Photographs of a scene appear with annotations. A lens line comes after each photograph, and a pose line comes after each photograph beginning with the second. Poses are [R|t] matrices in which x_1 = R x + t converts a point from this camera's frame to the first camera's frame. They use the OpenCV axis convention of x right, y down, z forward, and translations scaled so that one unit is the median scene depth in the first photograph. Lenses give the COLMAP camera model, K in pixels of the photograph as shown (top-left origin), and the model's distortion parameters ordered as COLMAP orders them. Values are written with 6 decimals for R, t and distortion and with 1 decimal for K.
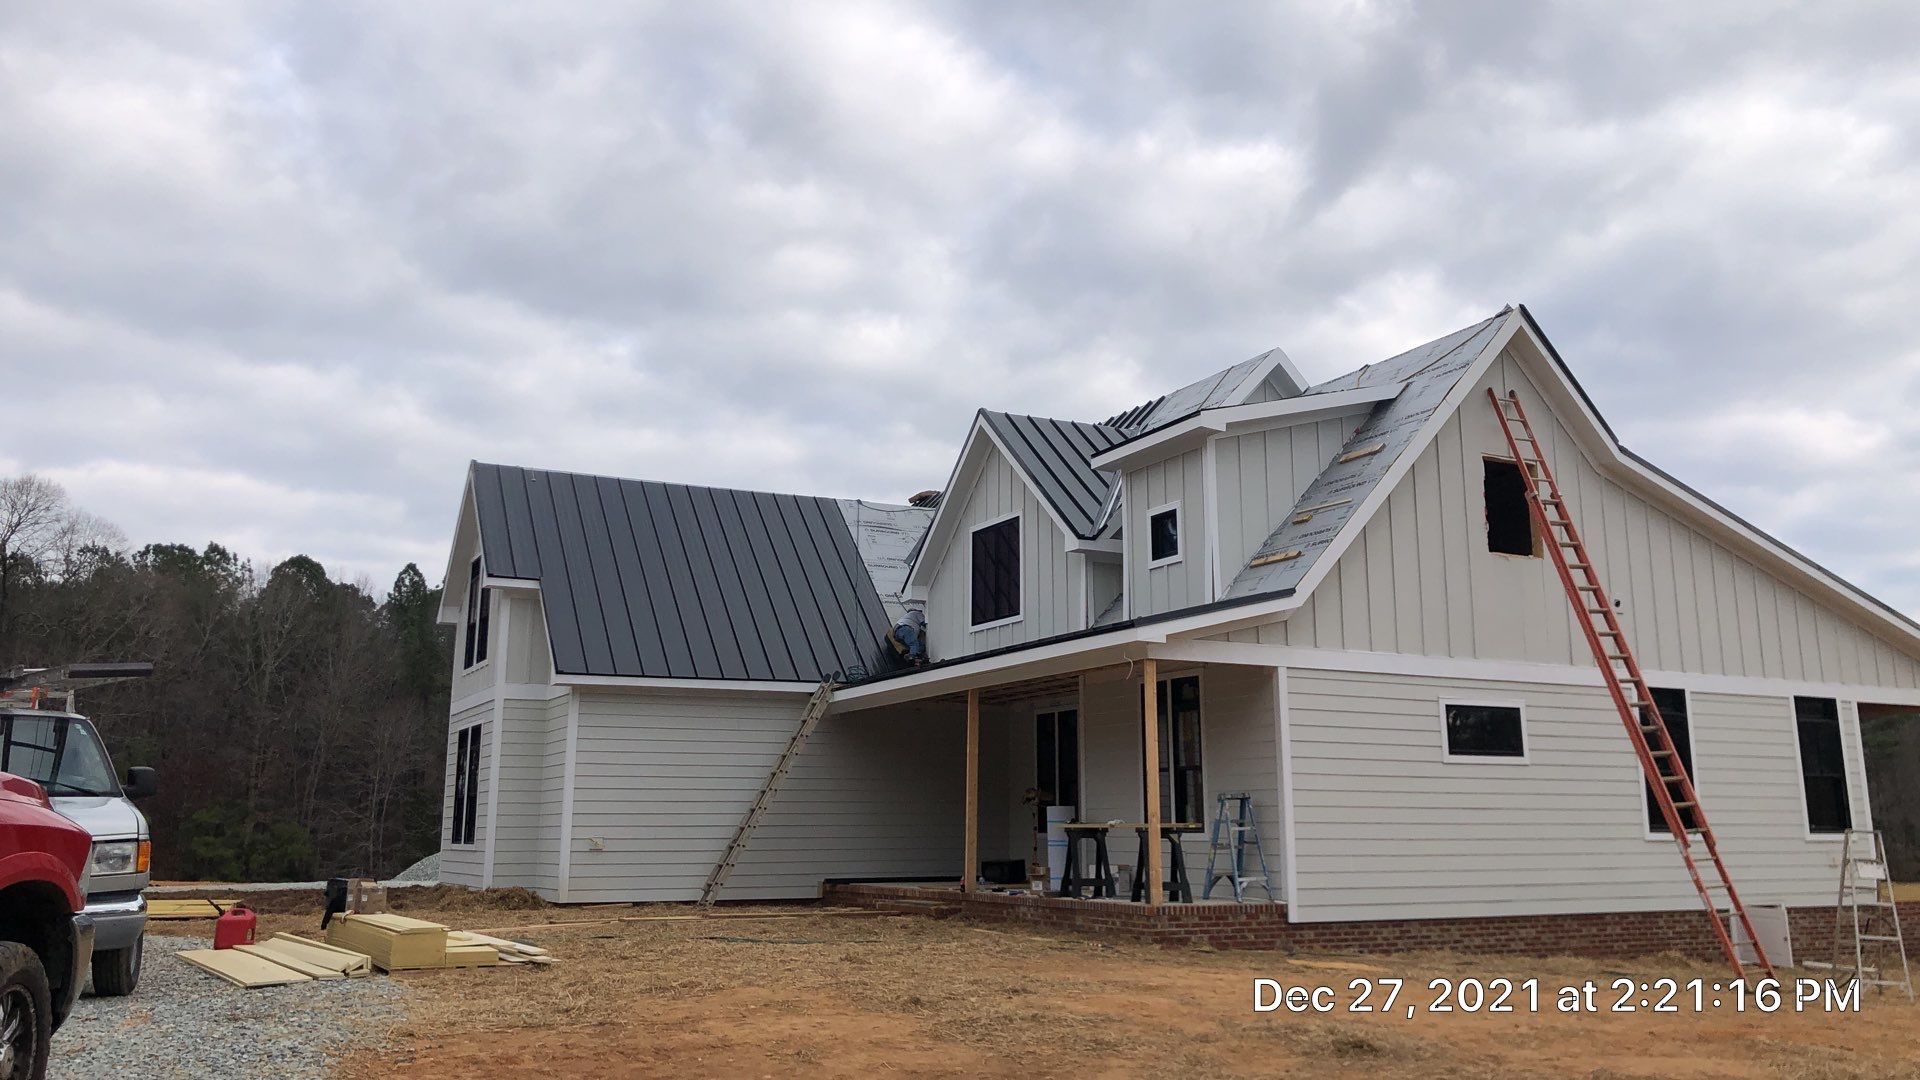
lens RADIAL K [[1541.5, 0, 960.0], [0, 1541.5, 540.0], [0, 0, 1]] dist [0.110933, -0.197339]
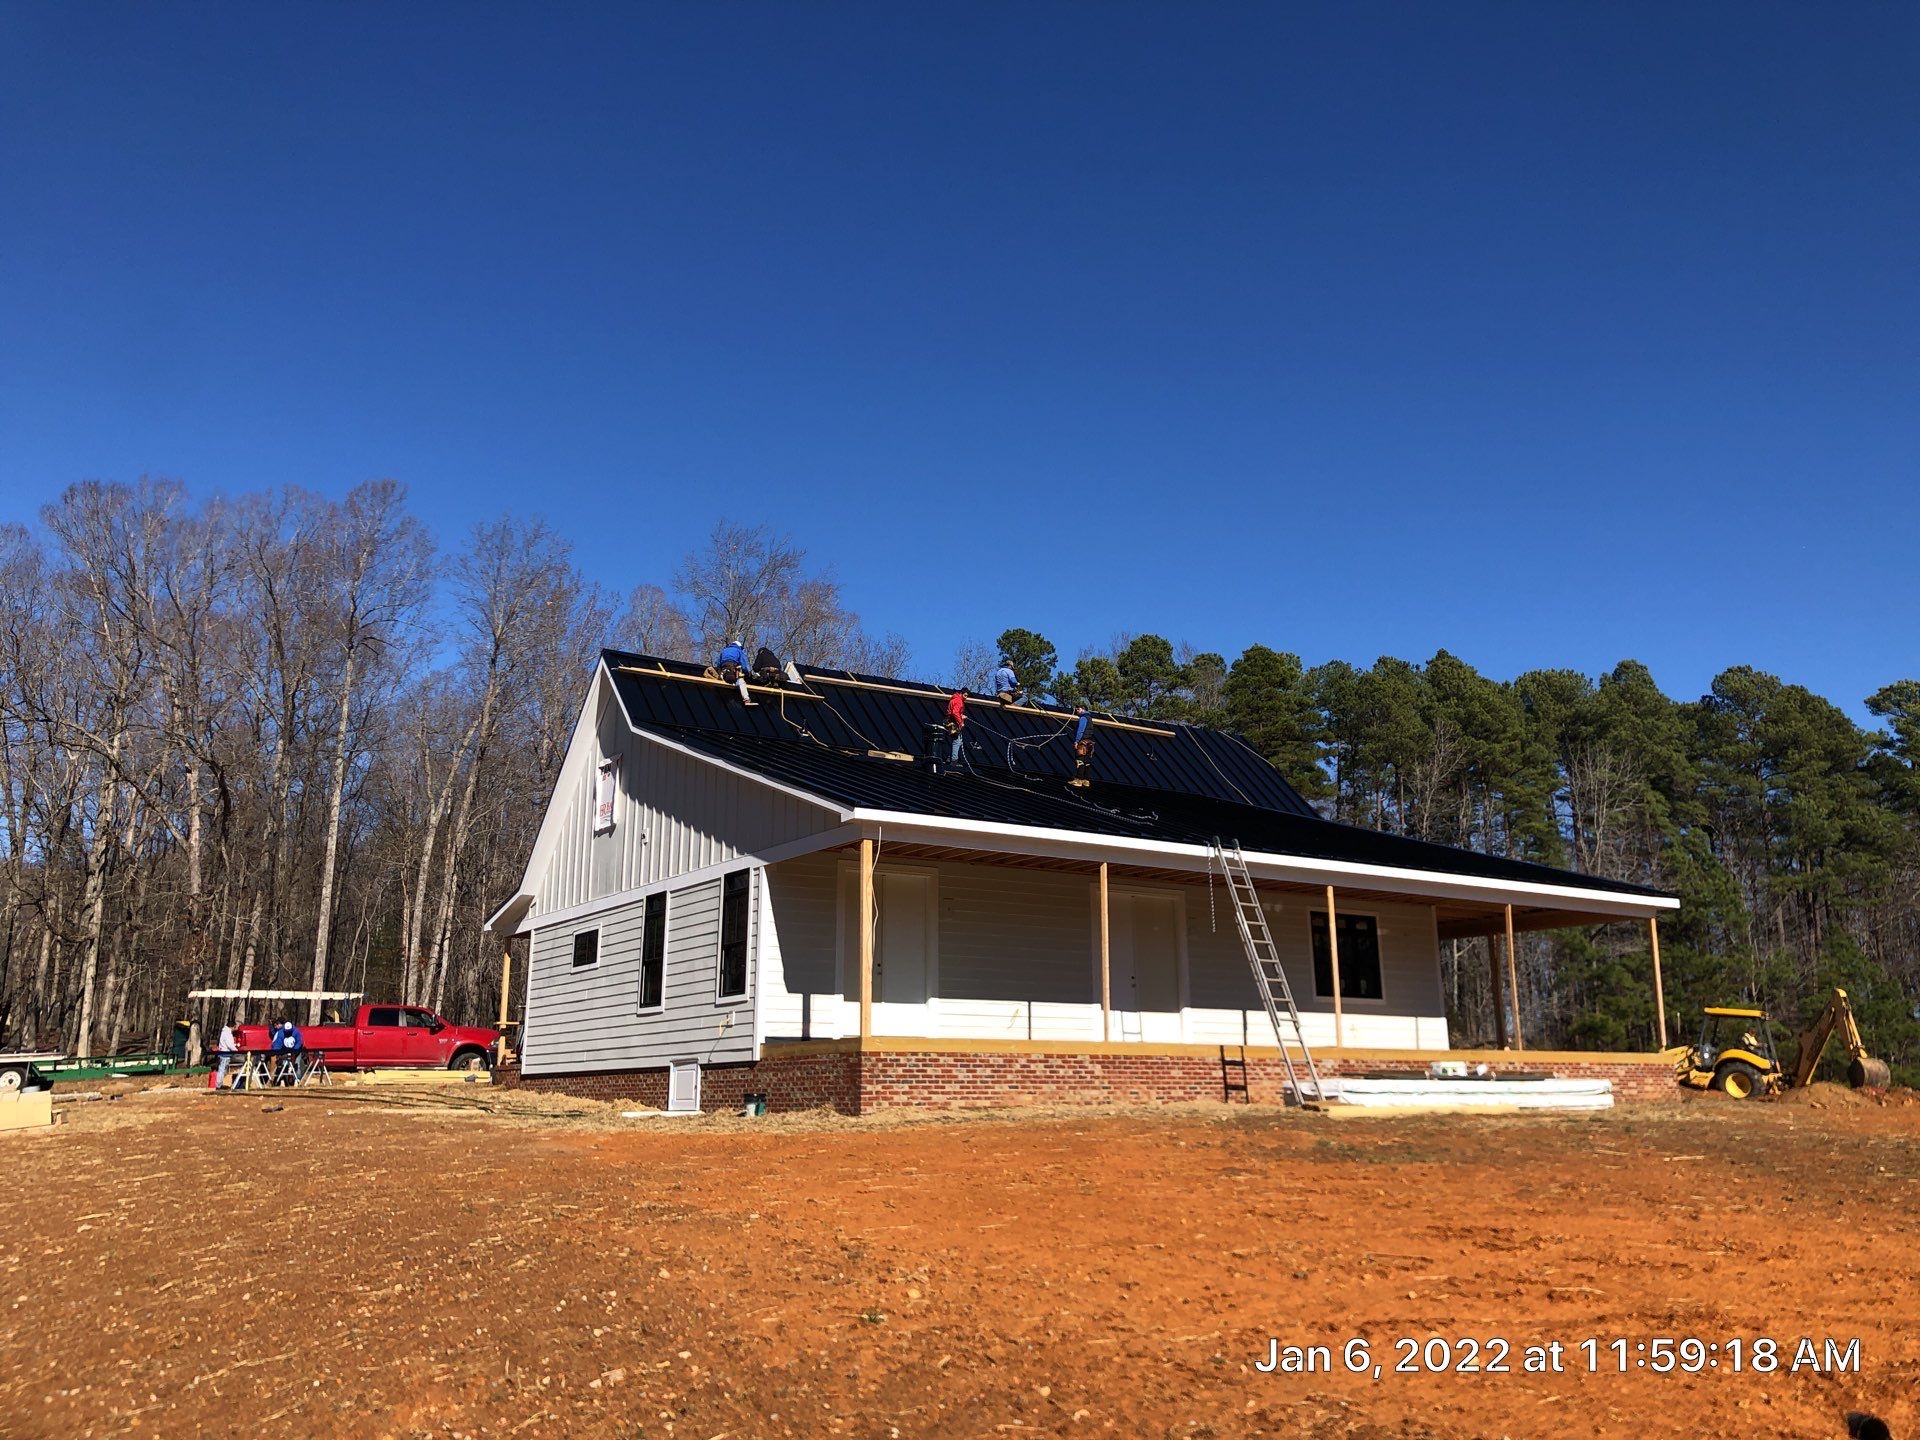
lens RADIAL K [[1561.2, 0, 960.0], [0, 1561.2, 720.0], [0, 0, 1]] dist [0.040211, -0.010286]
pose [[0.158427, -0.251889, -0.954700, 1.780288], [0.163003, 0.960317, -0.226322, 0.294962], [0.973823, -0.119763, 0.193199, 1.042522]]
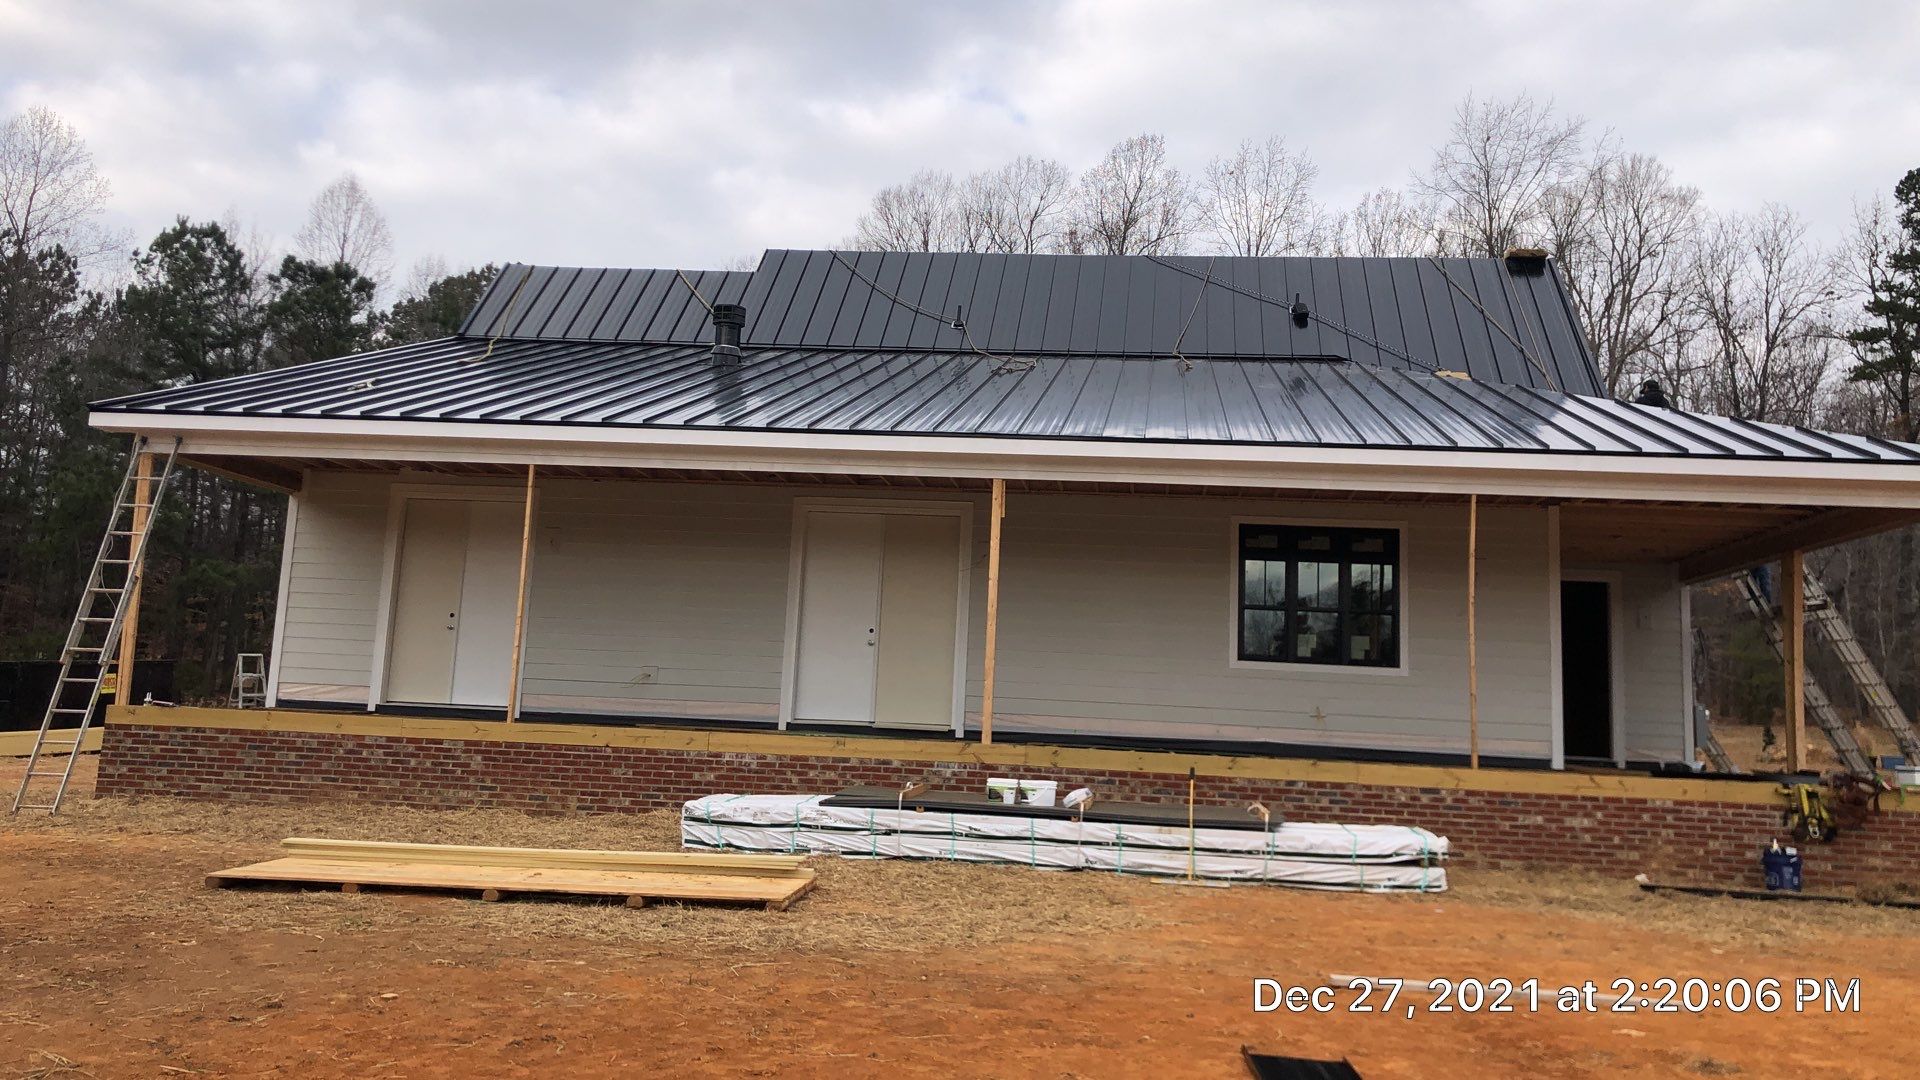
lens RADIAL K [[1558.7, 0, 978.2], [0, 1558.7, 512.6], [0, 0, 1]] dist [0.048256, -0.046362]
pose [[-0.502115, -0.162354, -0.849425, 1.158351], [0.078960, 0.969510, -0.231981, 0.385778], [0.861189, -0.183552, -0.473986, 2.014164]]
